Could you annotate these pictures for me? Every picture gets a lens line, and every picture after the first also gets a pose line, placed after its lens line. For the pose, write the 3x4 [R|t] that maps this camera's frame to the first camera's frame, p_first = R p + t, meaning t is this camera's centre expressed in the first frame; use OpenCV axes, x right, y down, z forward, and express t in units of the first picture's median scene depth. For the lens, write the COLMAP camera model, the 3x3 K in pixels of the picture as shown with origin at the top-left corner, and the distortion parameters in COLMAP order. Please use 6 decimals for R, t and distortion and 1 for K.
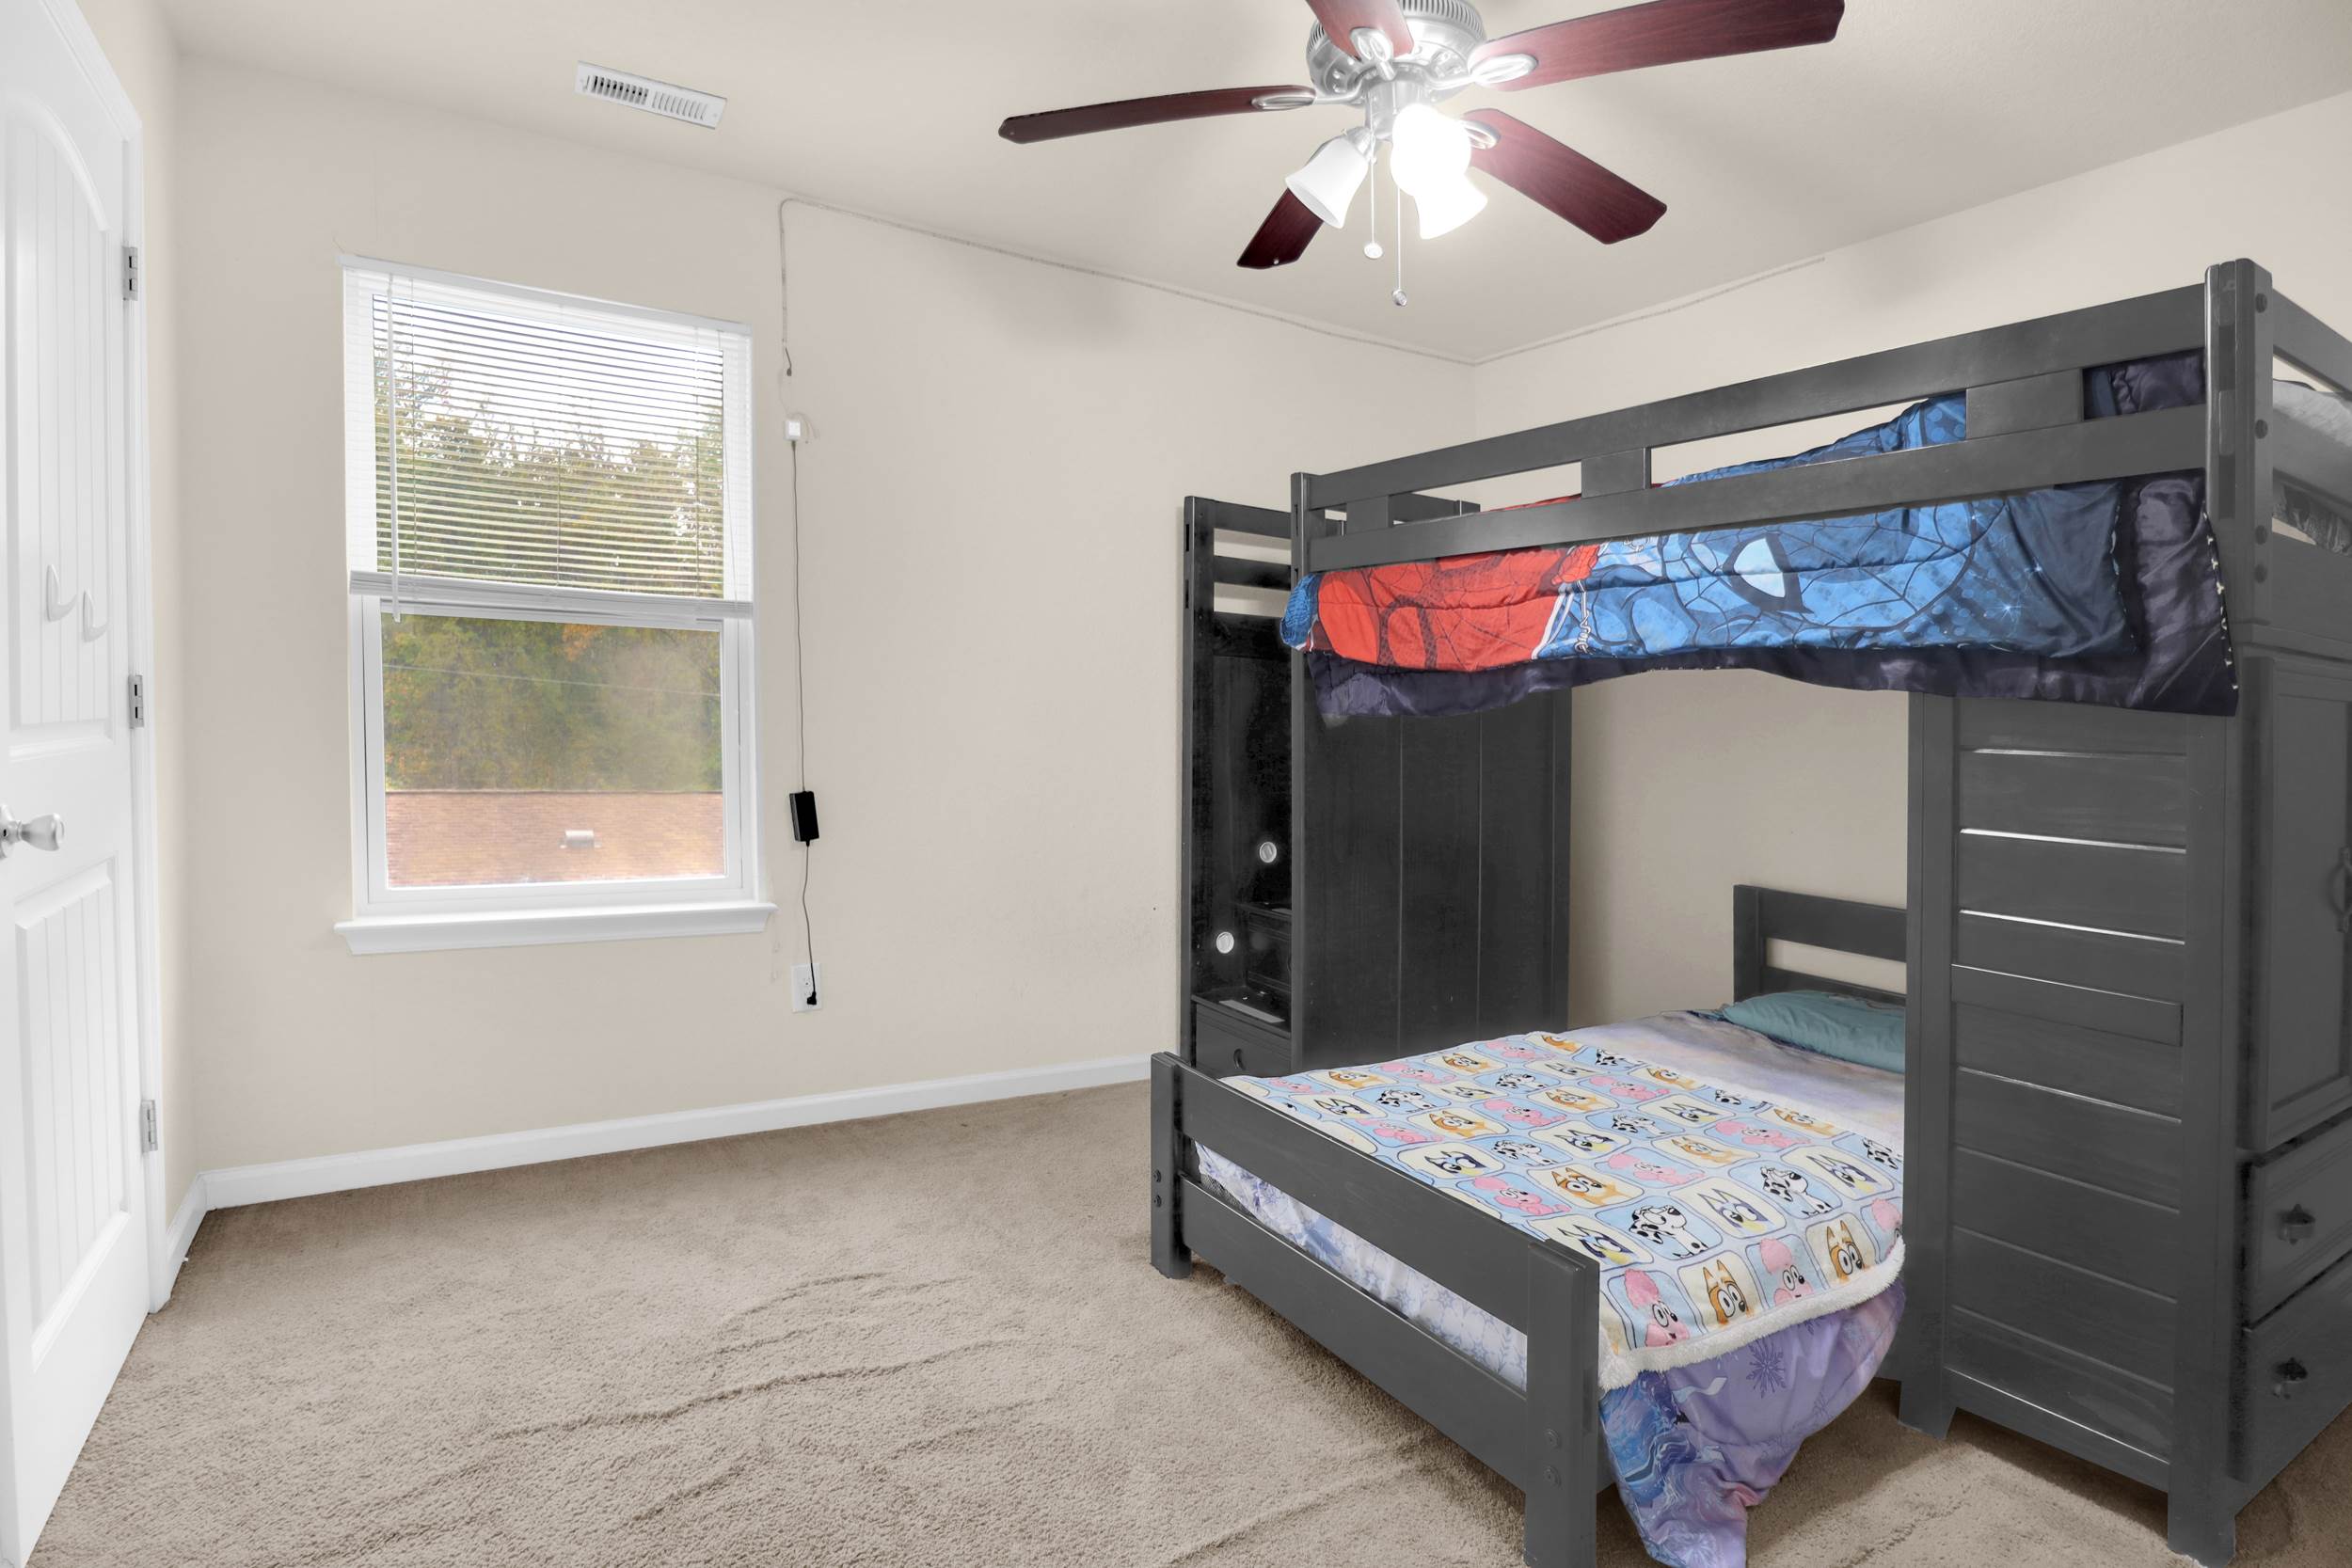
lens RADIAL K [[1210.5, 0, 1176.0], [0, 1210.5, 784.0], [0, 0, 1]] dist [-0.039439, 0.018330]
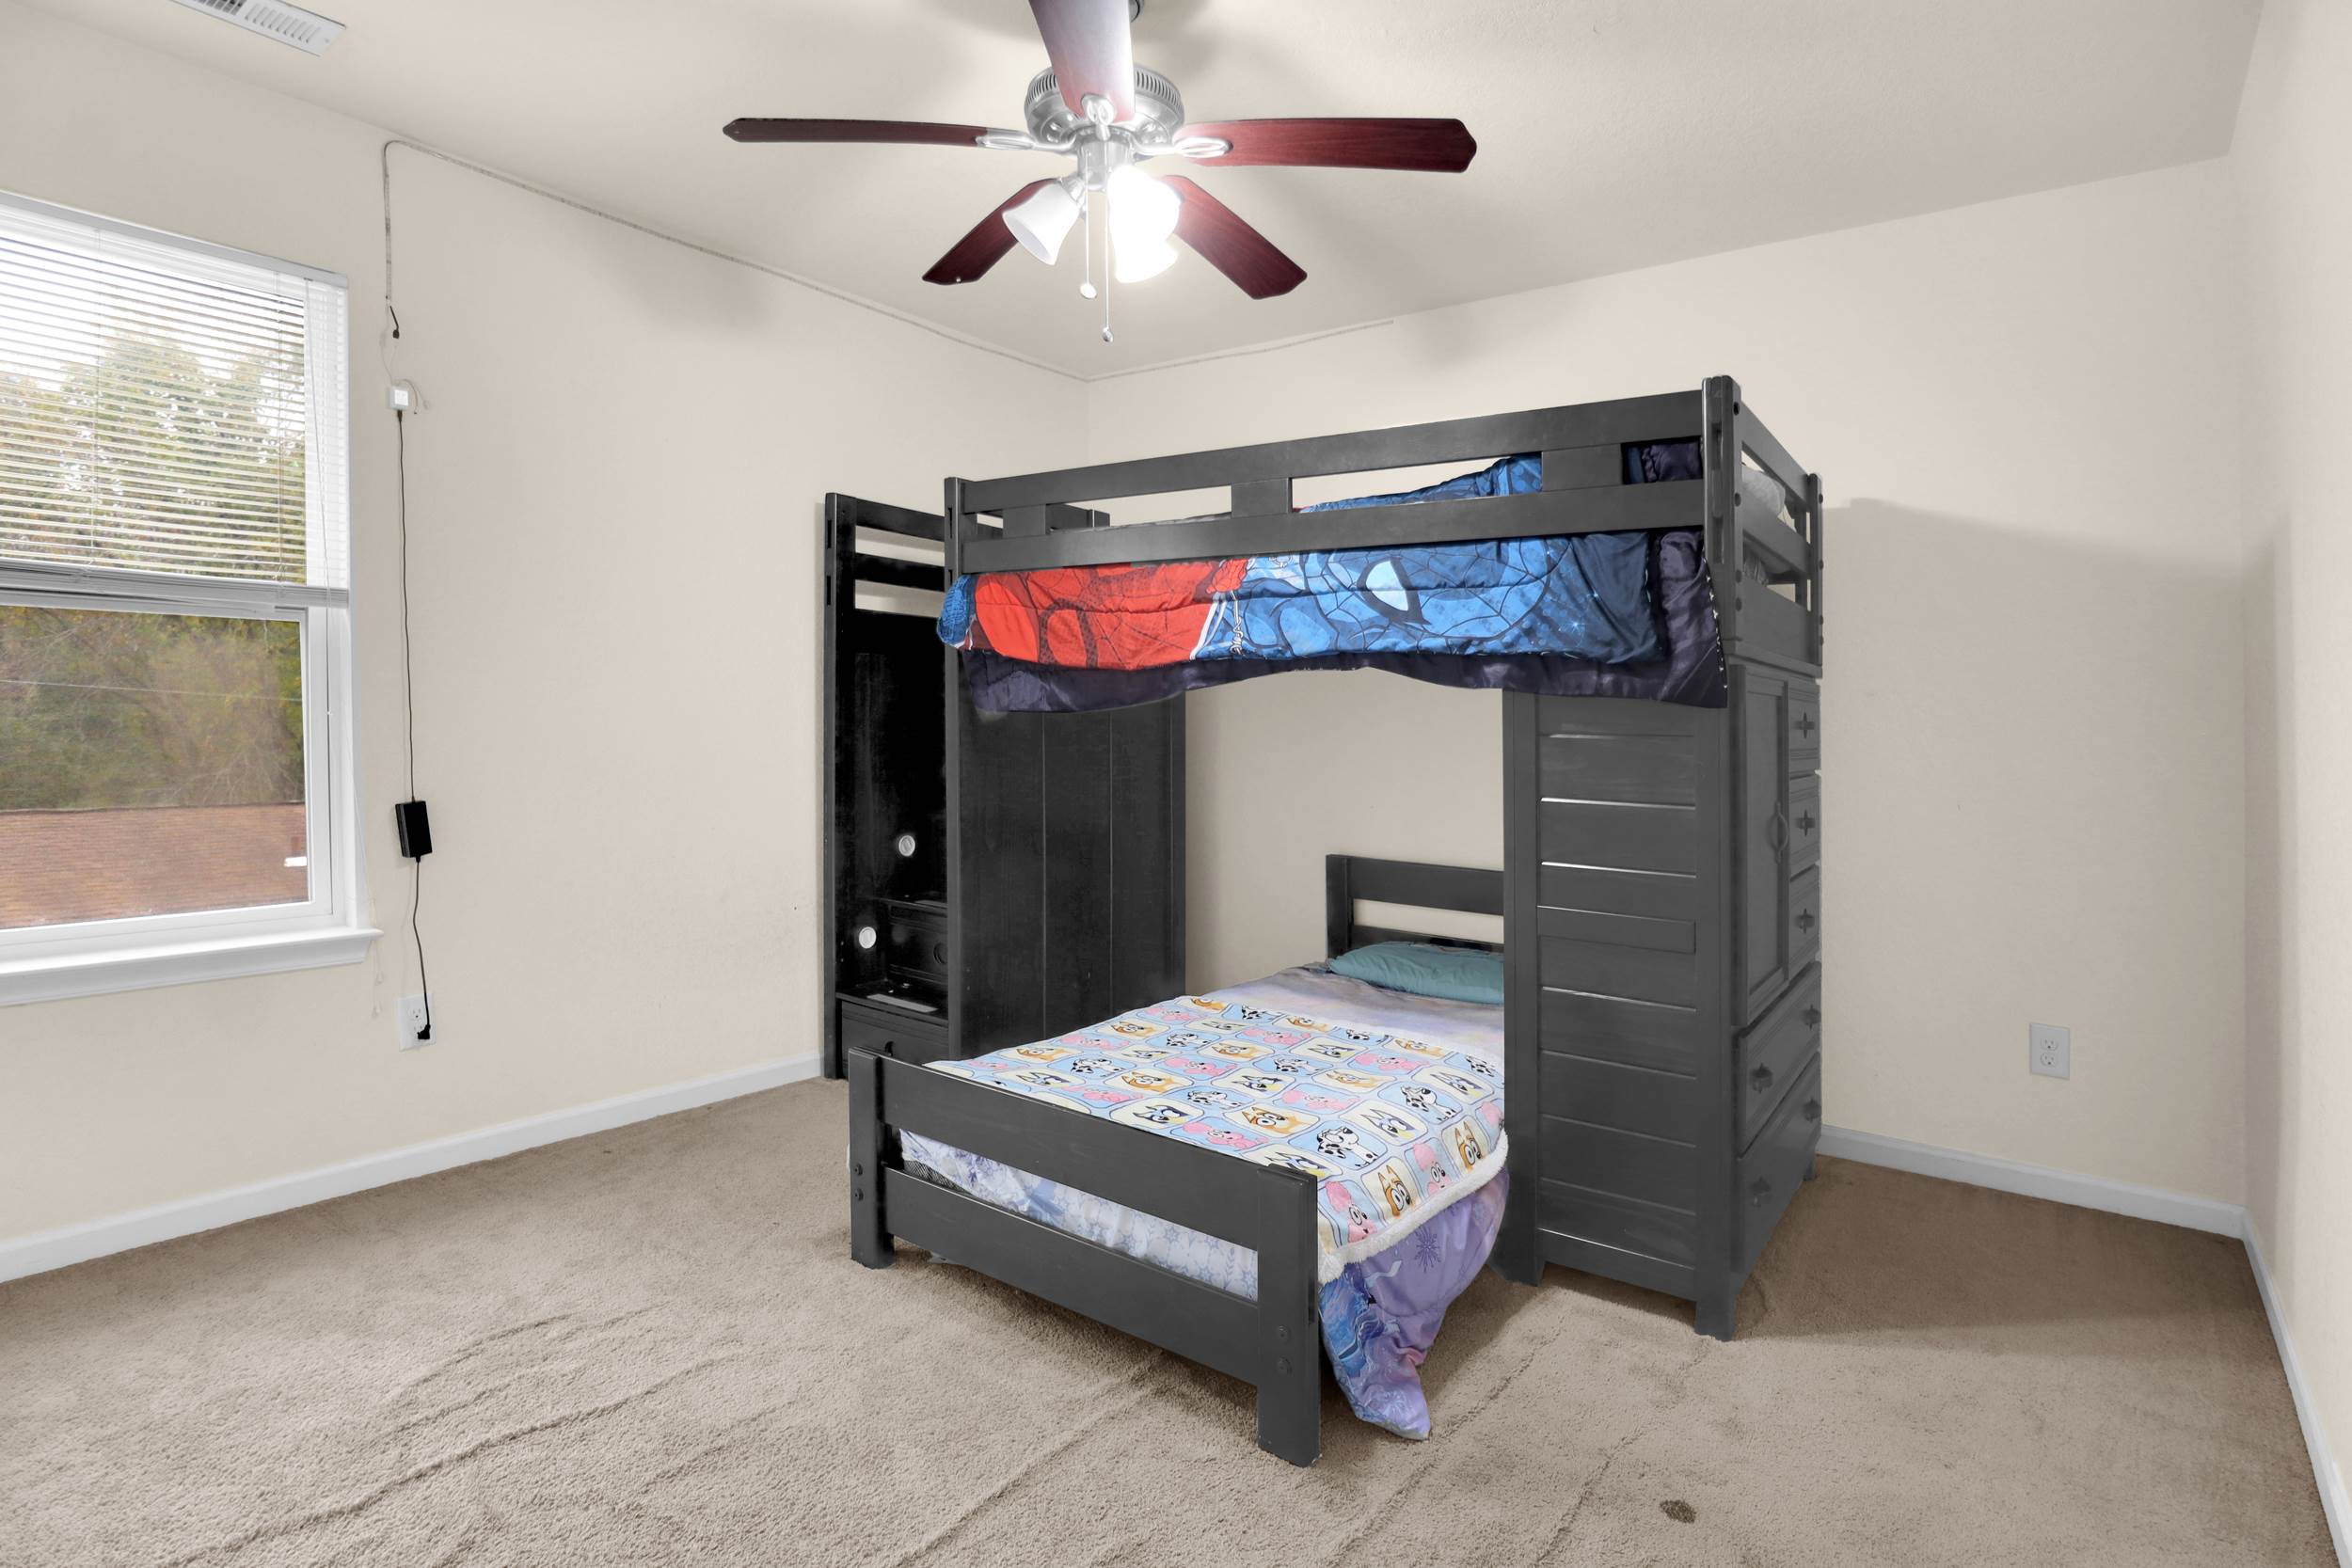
lens RADIAL K [[1200.9, 0, 1183.5], [0, 1200.9, 765.2], [0, 0, 1]] dist [-0.039958, 0.021201]
pose [[0.932492, -0.024985, 0.360325, -0.141746], [0.027908, 0.999606, -0.002909, -0.003547], [-0.360110, 0.012768, 0.932822, -0.041141]]
